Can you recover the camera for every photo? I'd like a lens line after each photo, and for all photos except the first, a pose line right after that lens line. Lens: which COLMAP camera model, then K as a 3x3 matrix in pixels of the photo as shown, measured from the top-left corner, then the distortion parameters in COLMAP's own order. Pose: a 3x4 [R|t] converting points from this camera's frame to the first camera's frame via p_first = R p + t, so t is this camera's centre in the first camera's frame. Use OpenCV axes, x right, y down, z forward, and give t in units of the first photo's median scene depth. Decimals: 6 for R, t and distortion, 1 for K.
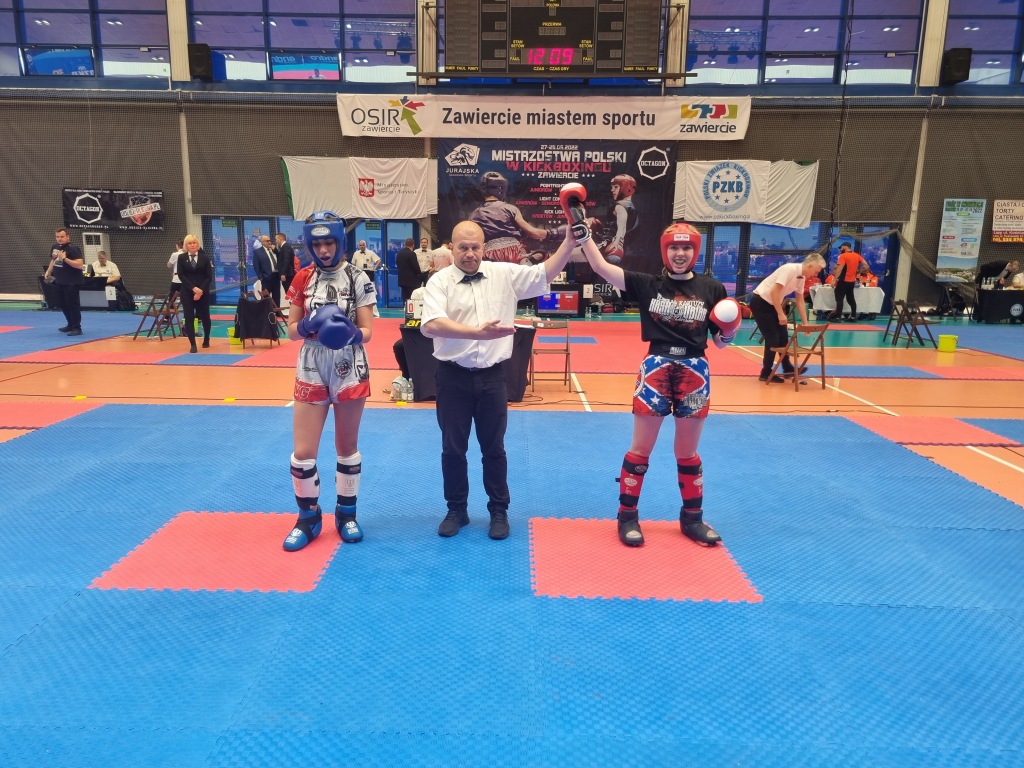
lens RADIAL K [[741.9, 0, 496.6], [0, 741.9, 397.0], [0, 0, 1]] dist [0.057266, -0.025366]
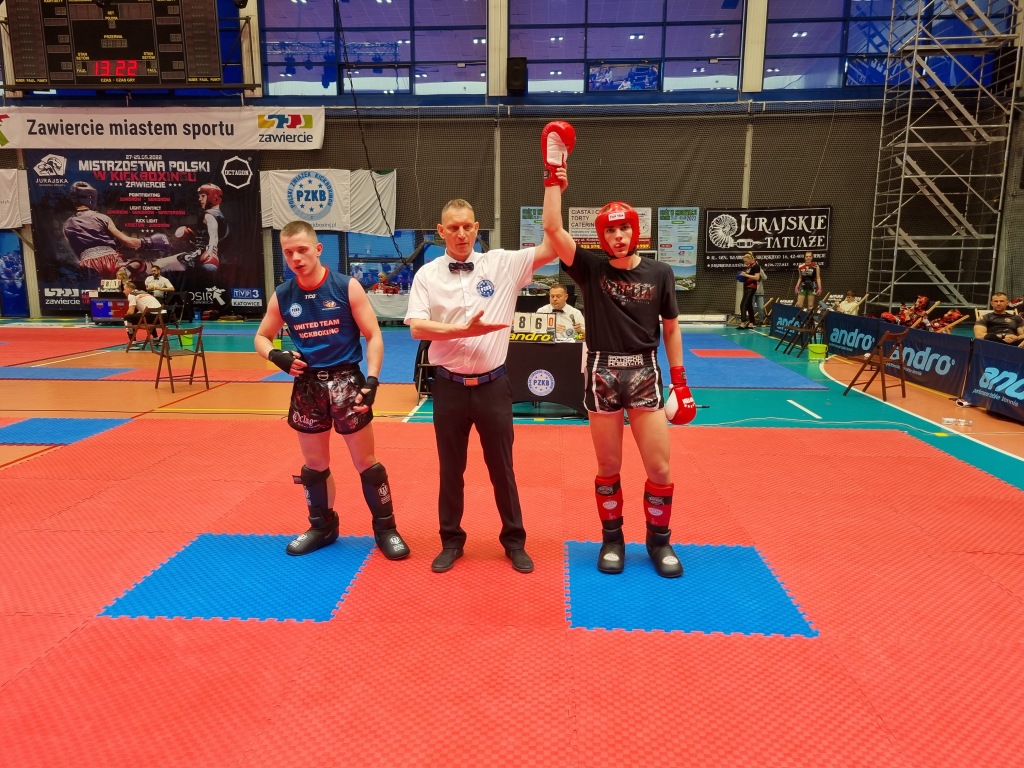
lens RADIAL K [[741.9, 0, 508.4], [0, 741.9, 391.1], [0, 0, 1]] dist [0.057266, -0.025366]
pose [[0.998808, -0.004215, -0.048630, 0.622444], [0.003230, 0.999788, -0.020318, 0.003469], [0.048705, 0.020137, 0.998610, 0.013995]]
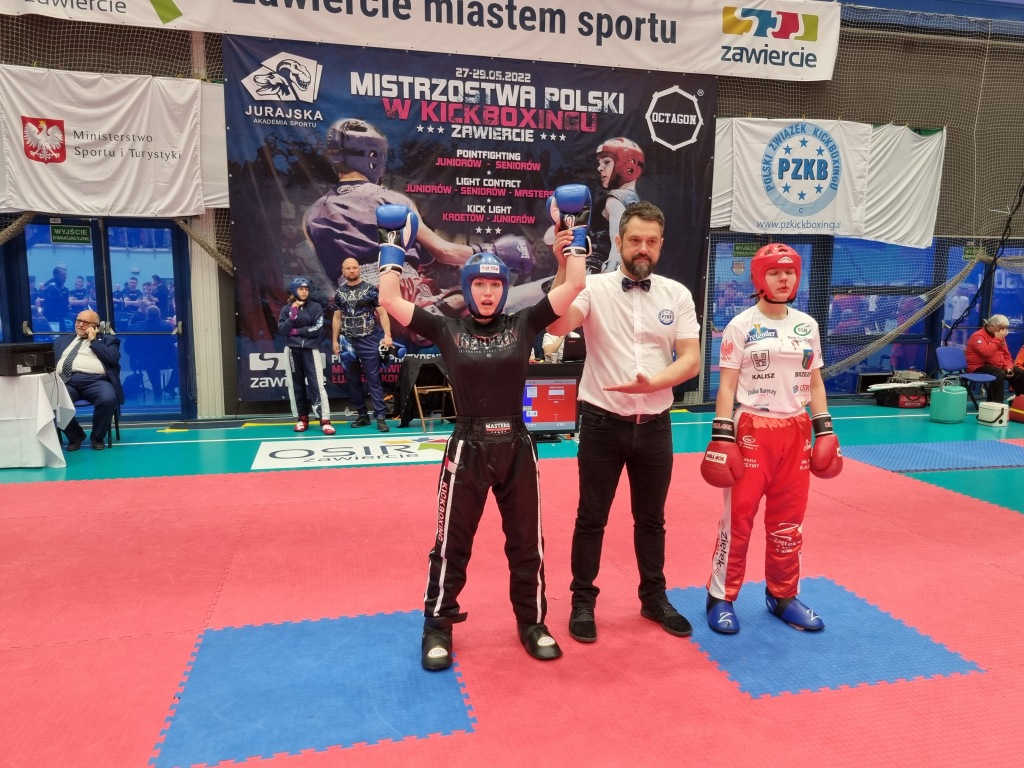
lens RADIAL K [[778.9, 0, 508.1], [0, 778.9, 398.1], [0, 0, 1]] dist [0.057415, -0.034489]
pose [[0.966161, -0.041188, 0.254632, -0.043726], [0.052513, 0.997903, -0.037836, -0.108217], [-0.252539, 0.049927, 0.966298, 0.520485]]
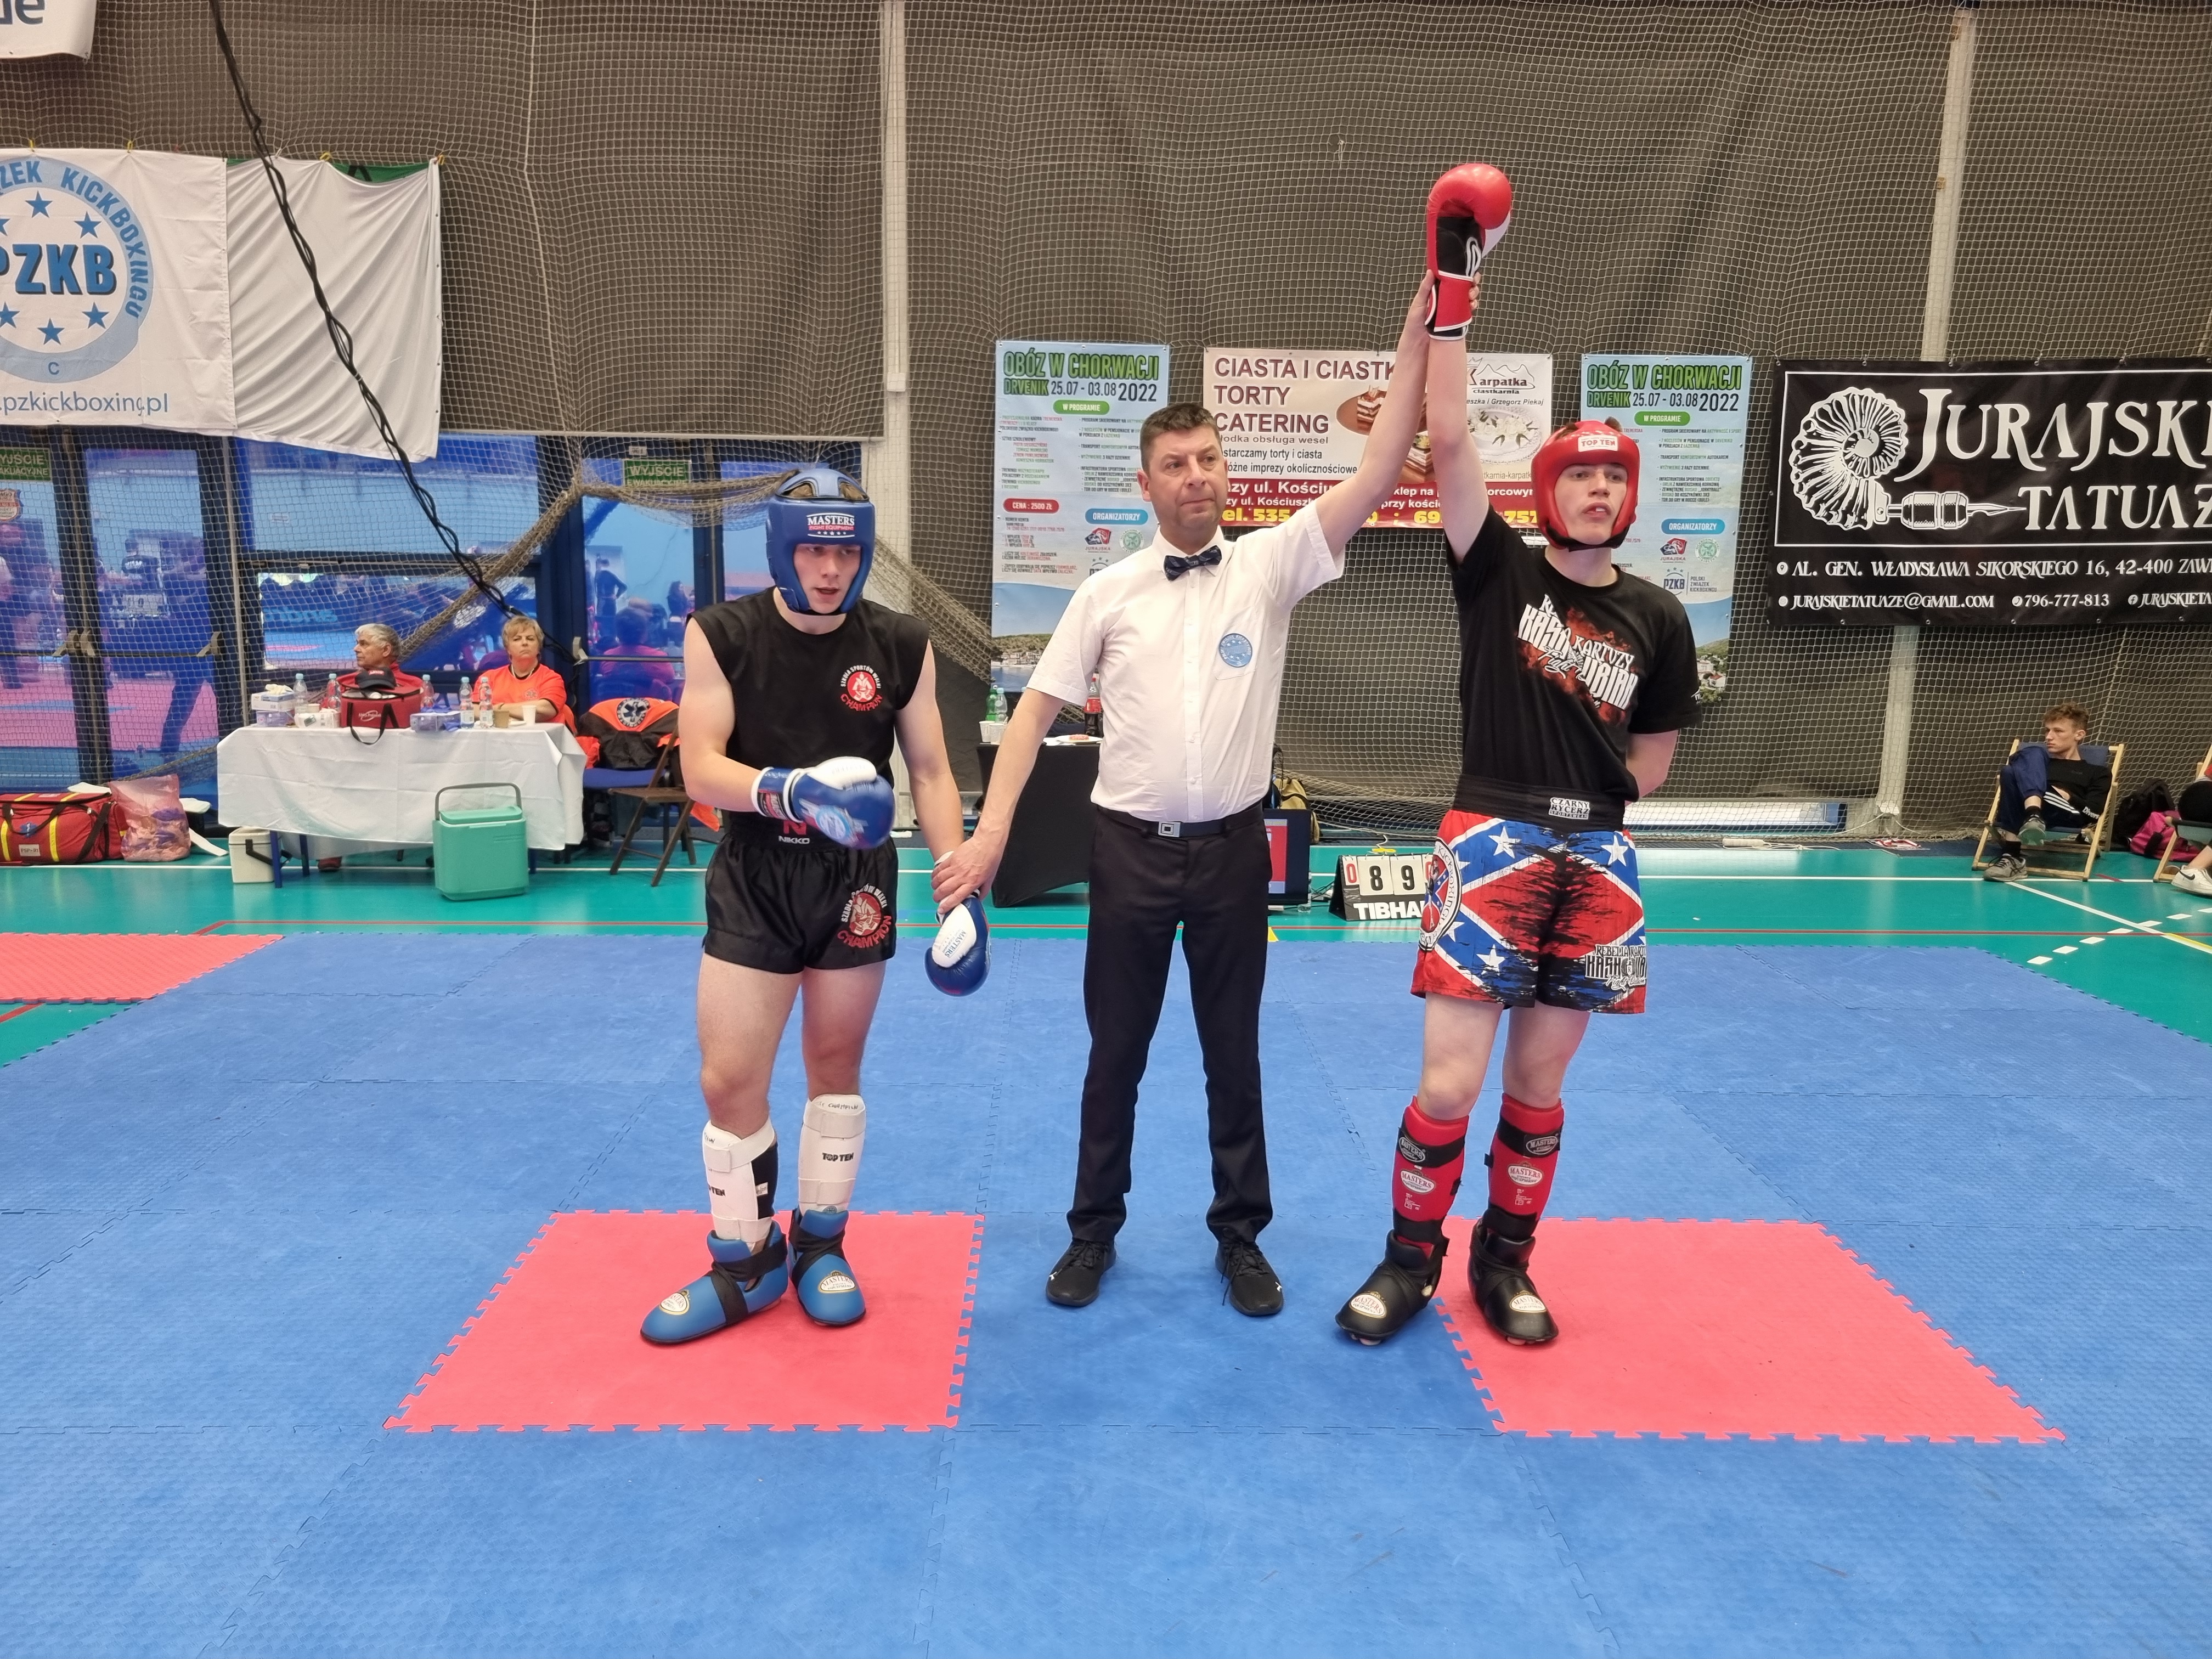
lens RADIAL K [[1602.7, 0, 1093.0], [0, 1602.7, 812.6], [0, 0, 1]] dist [0.057266, -0.025366]
pose [[0.999516, -0.007278, 0.030246, 0.605130], [0.008396, 0.999280, -0.036997, -0.098487], [-0.029955, 0.037233, 0.998858, 0.509677]]
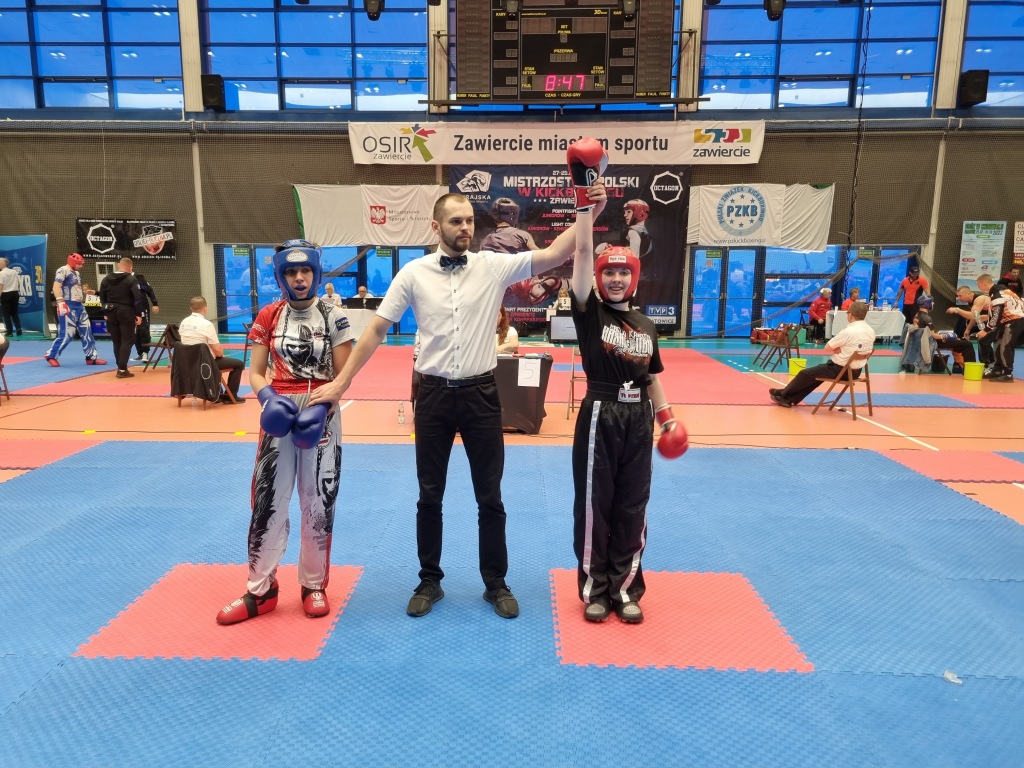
lens RADIAL K [[741.9, 0, 497.3], [0, 741.9, 401.3], [0, 0, 1]] dist [0.057266, -0.025366]
pose [[0.999881, -0.004932, -0.014590, -0.001737], [0.004550, 0.999648, -0.026150, -0.004660], [0.014714, 0.026081, 0.999552, 0.012788]]
